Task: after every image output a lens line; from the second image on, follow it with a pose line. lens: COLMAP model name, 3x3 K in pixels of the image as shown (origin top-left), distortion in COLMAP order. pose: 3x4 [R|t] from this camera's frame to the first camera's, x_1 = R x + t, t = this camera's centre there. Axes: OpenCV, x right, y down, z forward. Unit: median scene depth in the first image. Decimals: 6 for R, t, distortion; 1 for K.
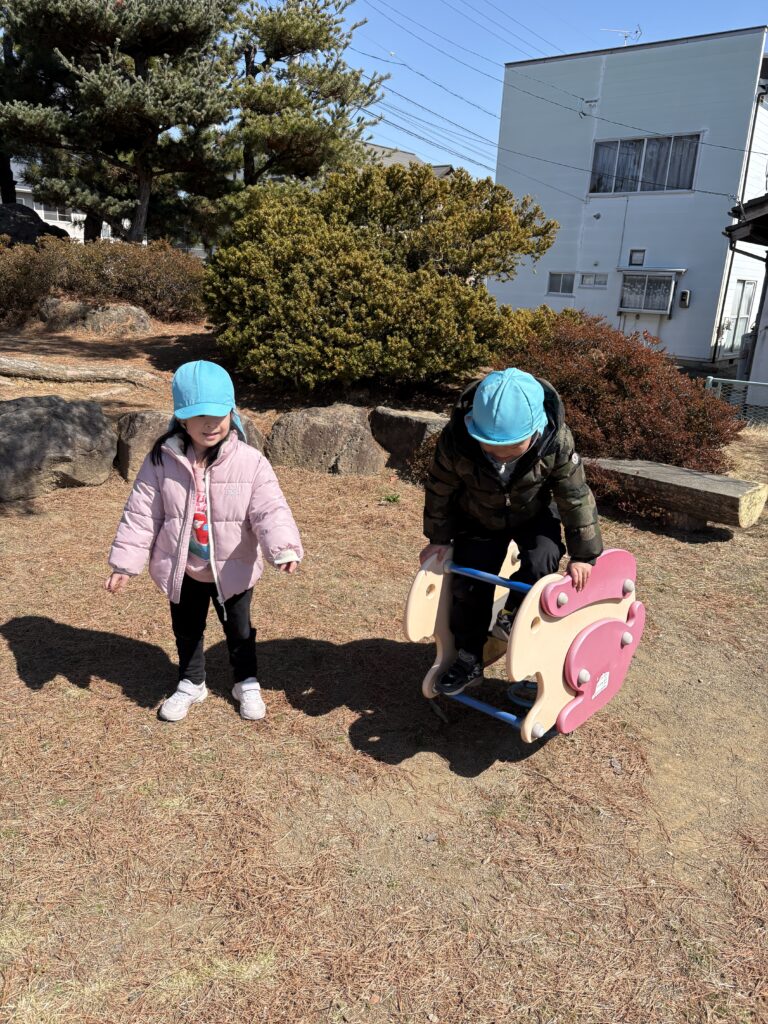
lens RADIAL K [[773.2, 0, 379.4], [0, 773.2, 521.1], [0, 0, 1]] dist [0.022238, -0.034728]
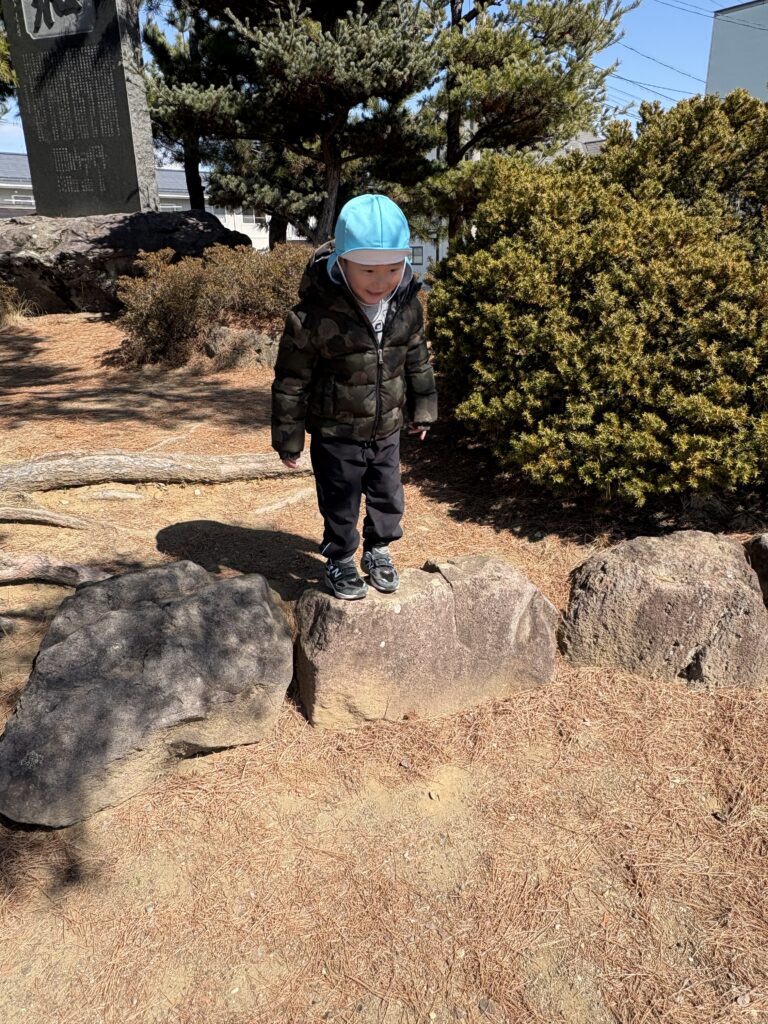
lens RADIAL K [[721.3, 0, 385.2], [0, 721.3, 504.8], [0, 0, 1]] dist [0.000293, -0.009922]
pose [[0.976978, 0.006844, -0.213232, -0.143143], [-0.001797, 0.999714, 0.023856, -0.173063], [0.213334, -0.022924, 0.976710, 0.442887]]
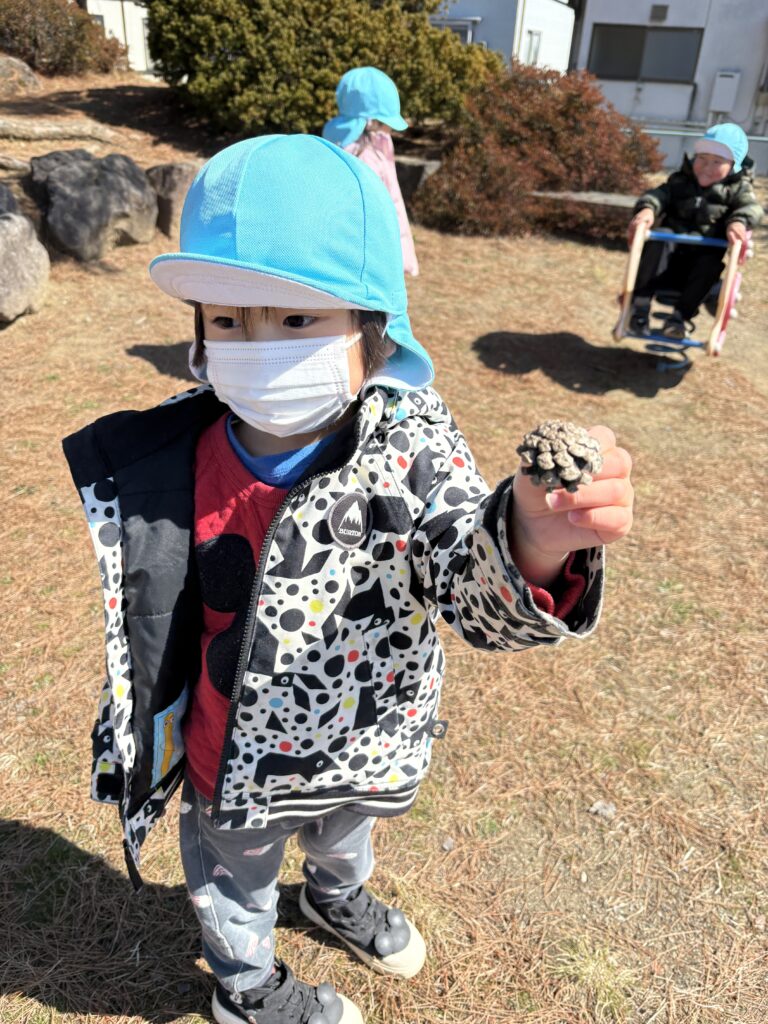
lens RADIAL K [[773.2, 0, 386.9], [0, 773.2, 516.1], [0, 0, 1]] dist [0.022238, -0.034728]
pose [[0.953621, -0.163592, 0.252674, -0.304175], [0.094555, 0.959735, 0.264514, 0.046534], [-0.285773, -0.228355, 0.930692, -0.093426]]
